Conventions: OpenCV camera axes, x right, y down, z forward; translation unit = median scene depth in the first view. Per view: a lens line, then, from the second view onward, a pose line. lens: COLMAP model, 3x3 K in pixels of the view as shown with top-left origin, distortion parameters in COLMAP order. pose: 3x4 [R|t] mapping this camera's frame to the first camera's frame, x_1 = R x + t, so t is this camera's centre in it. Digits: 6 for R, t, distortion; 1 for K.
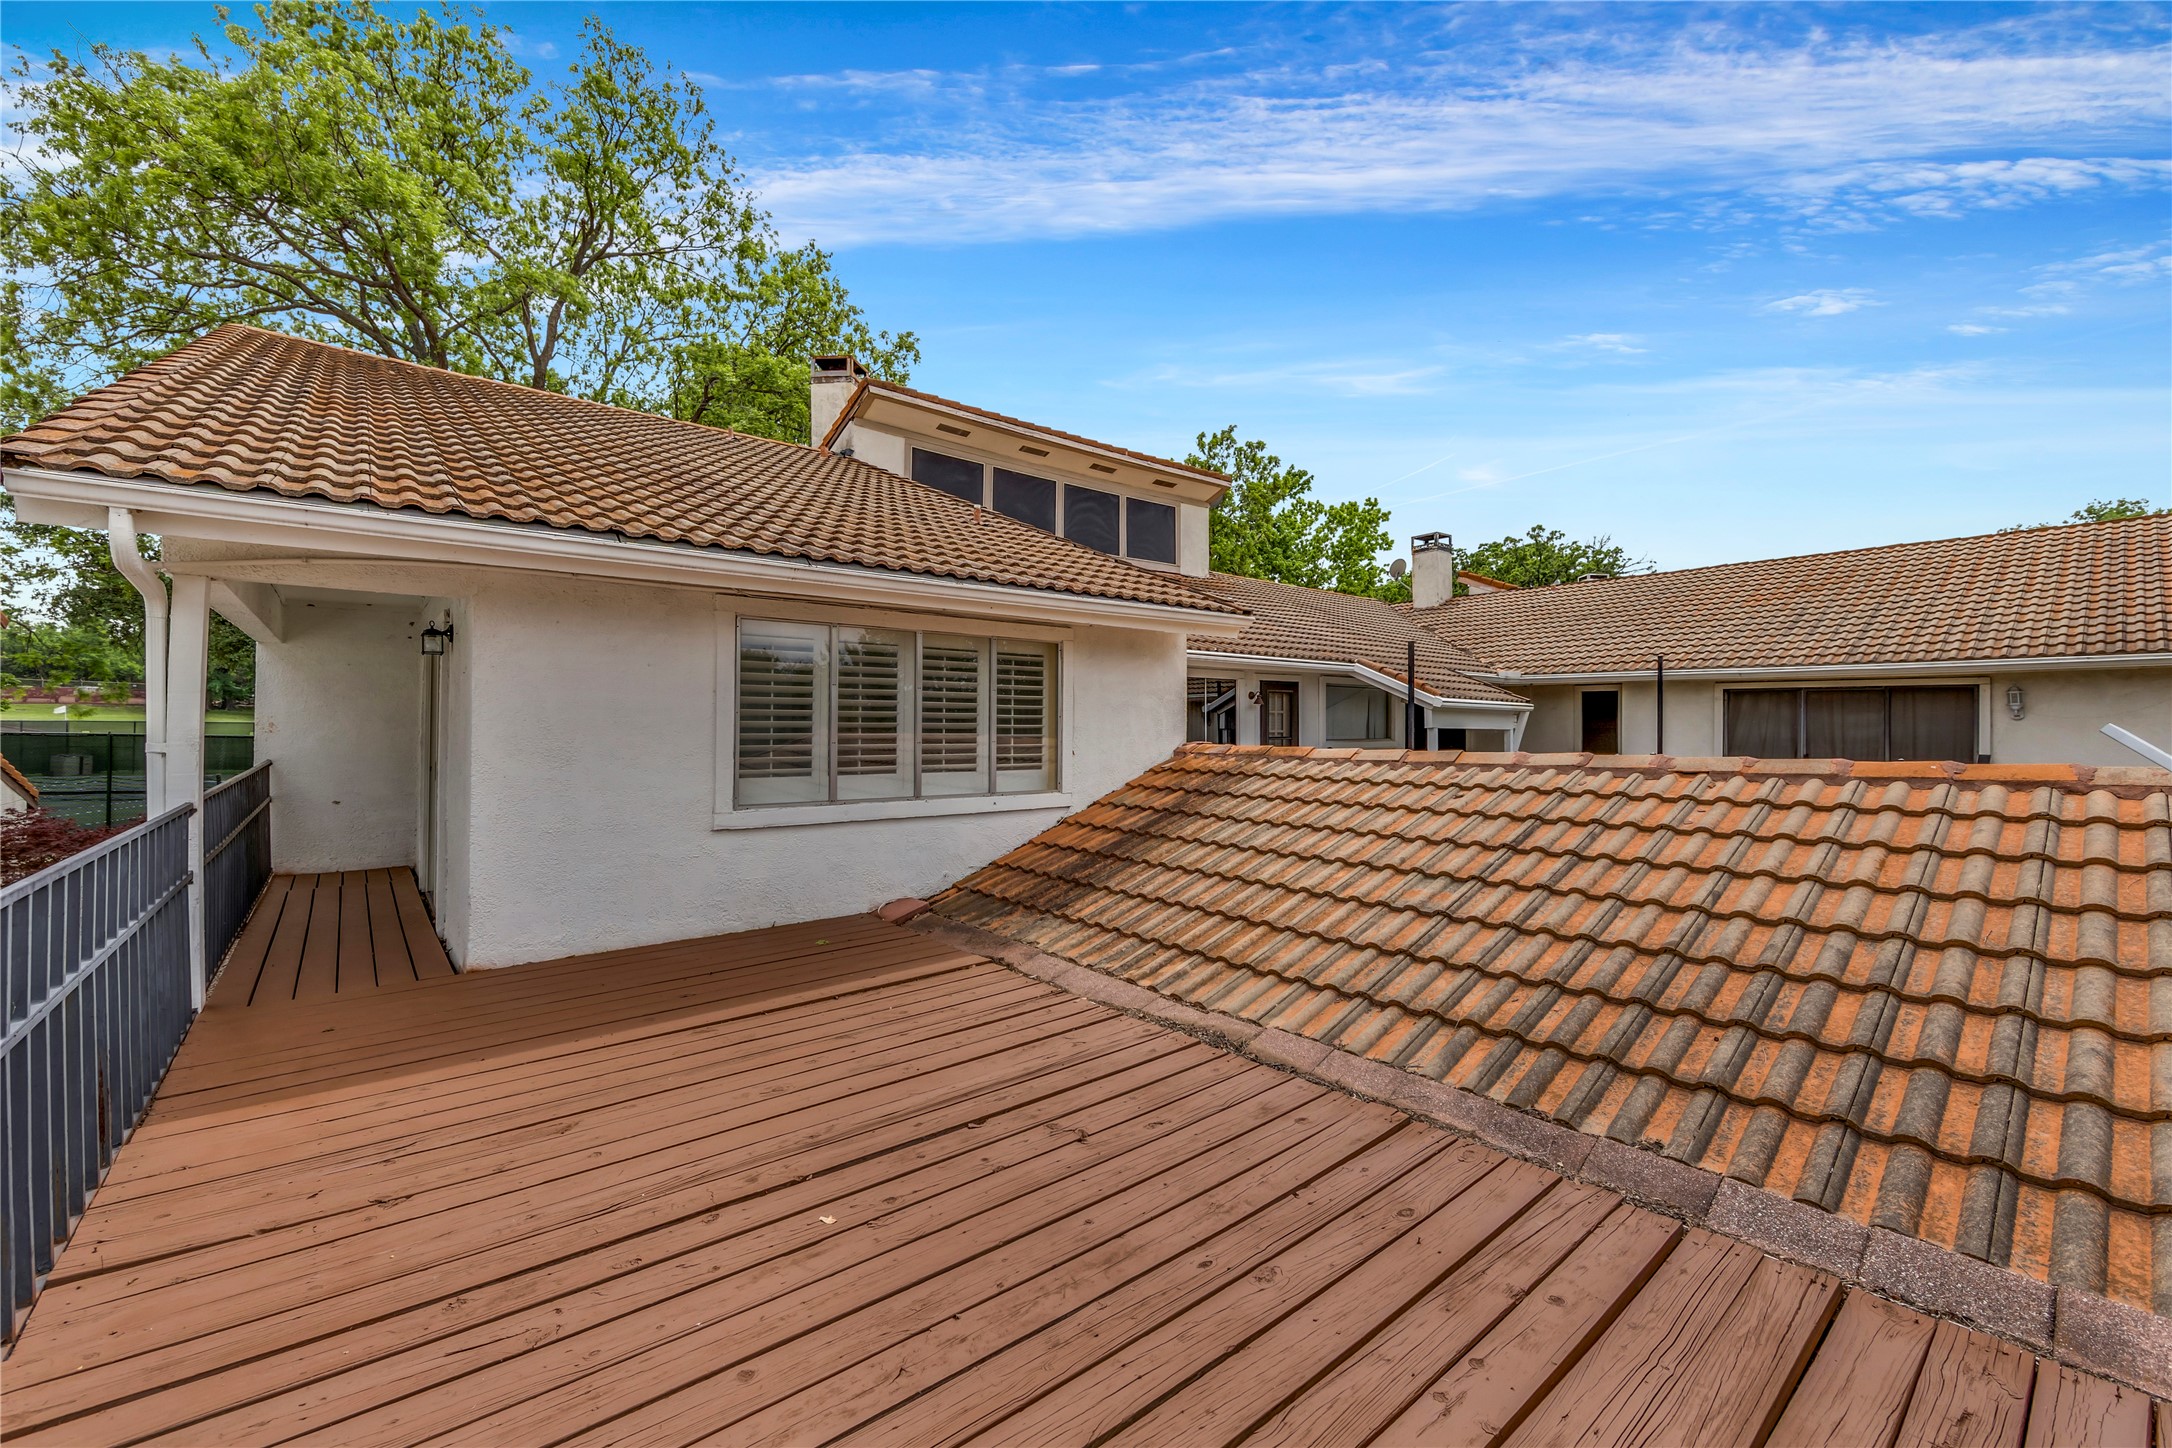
lens RADIAL K [[861.9, 0, 1099.6], [0, 861.9, 715.8], [0, 0, 1]] dist [-0.002321, -0.000442]
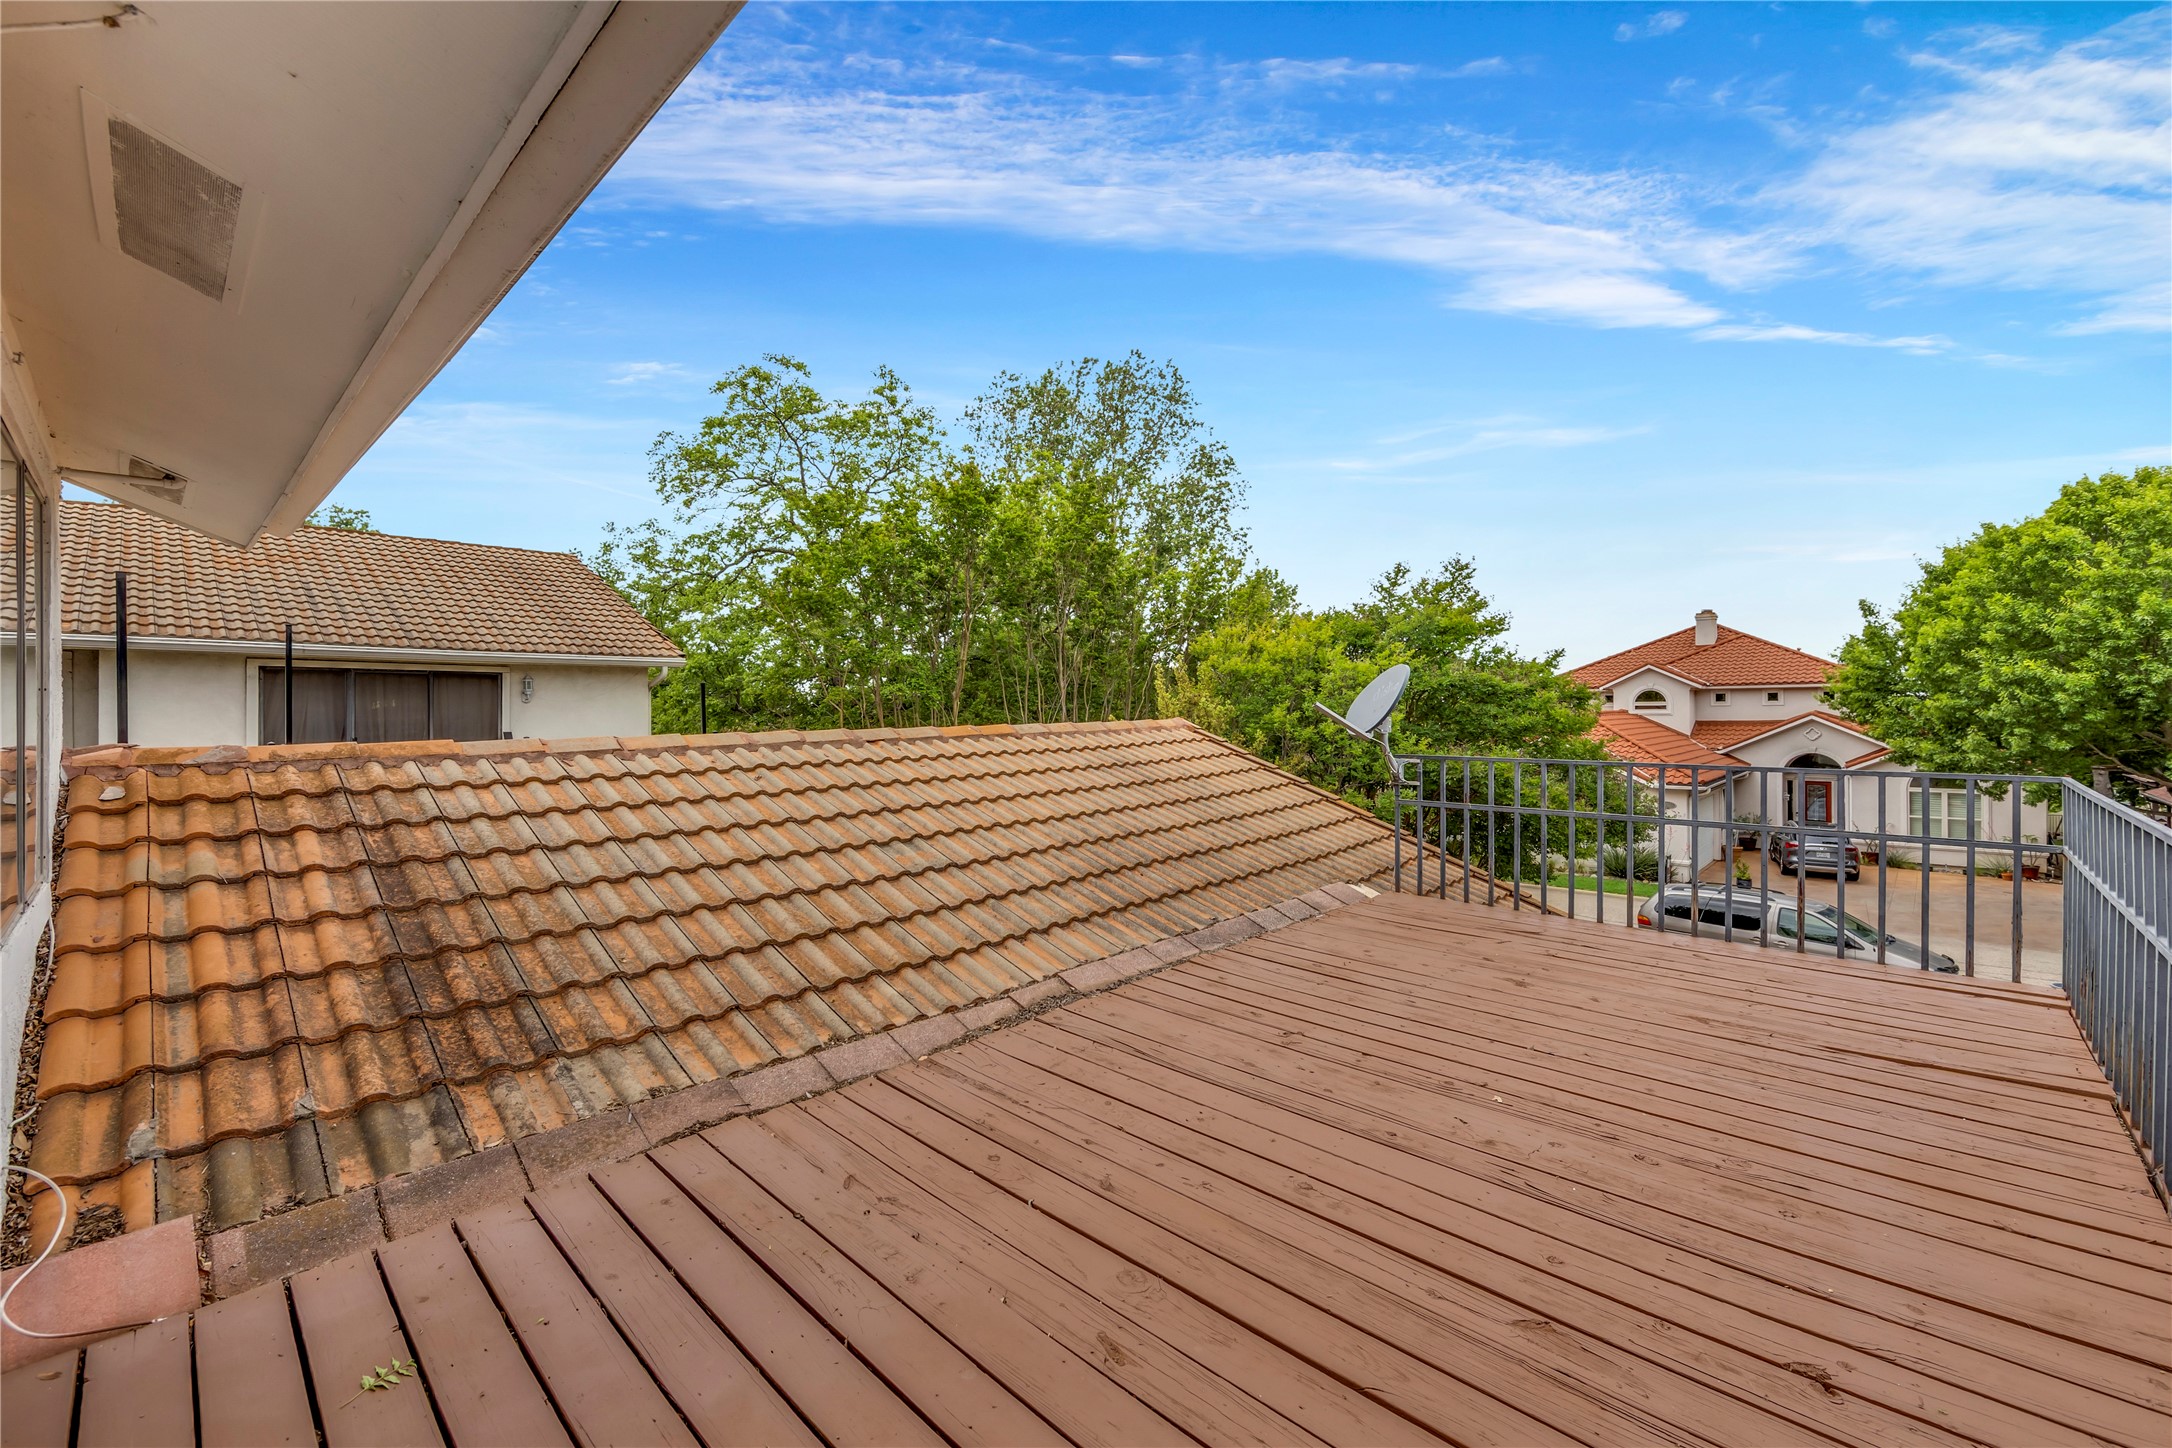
lens RADIAL K [[898.7, 0, 1086.0], [0, 898.7, 724.0], [0, 0, 1]] dist [0.000809, -0.000035]
pose [[-0.096681, -0.024567, 0.995012, -0.291457], [-0.005171, 0.999694, 0.024180, 0.000576], [-0.995302, -0.002807, -0.096779, 0.321424]]
